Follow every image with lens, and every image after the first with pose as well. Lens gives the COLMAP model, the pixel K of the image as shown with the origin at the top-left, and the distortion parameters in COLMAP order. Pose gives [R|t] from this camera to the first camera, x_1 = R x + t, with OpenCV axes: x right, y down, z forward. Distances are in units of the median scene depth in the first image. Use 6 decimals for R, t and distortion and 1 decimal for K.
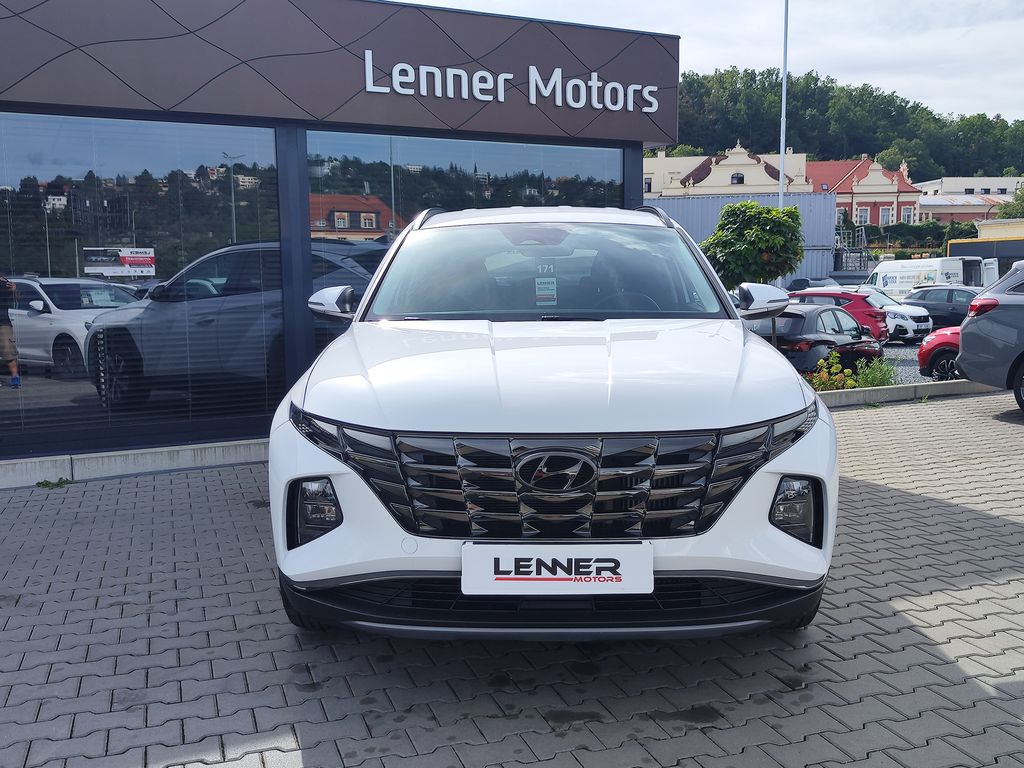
lens RADIAL K [[1020.0, 0, 509.6], [0, 1020.0, 378.4], [0, 0, 1]] dist [0.011789, 0.000000]
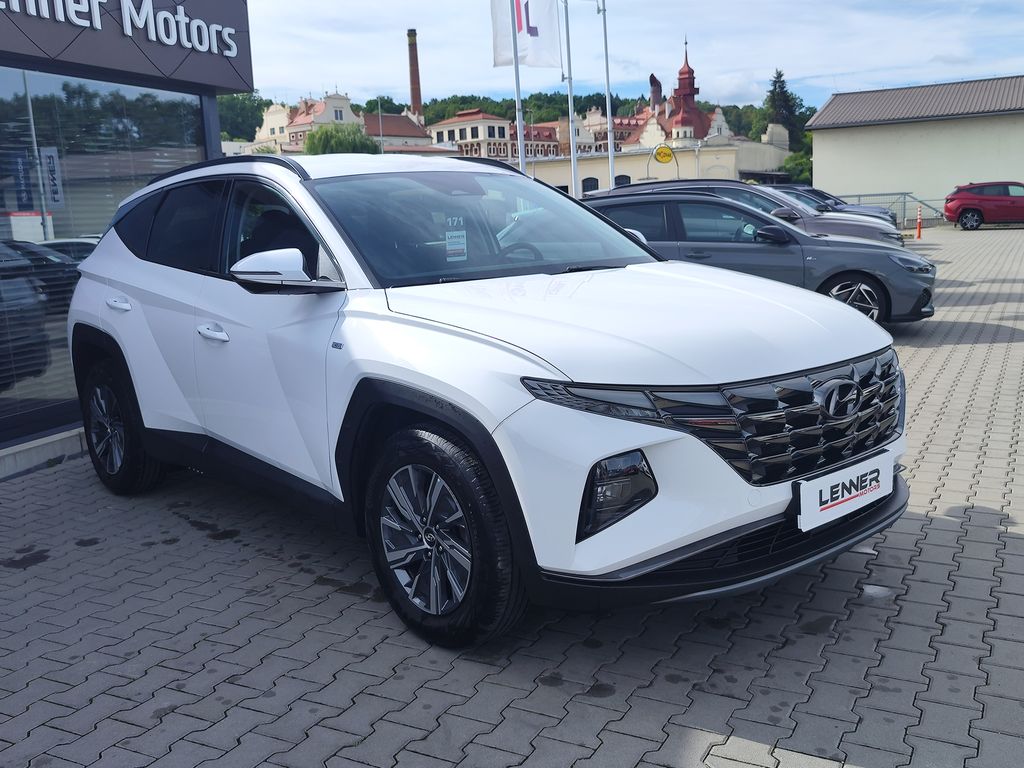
lens RADIAL K [[1020.0, 0, 499.5], [0, 1020.0, 365.4], [0, 0, 1]] dist [0.011789, 0.000000]
pose [[0.723478, -0.123755, 0.679164, -0.363902], [0.106614, 0.992027, 0.067194, -0.021492], [-0.682065, 0.023795, 0.730904, 0.175996]]
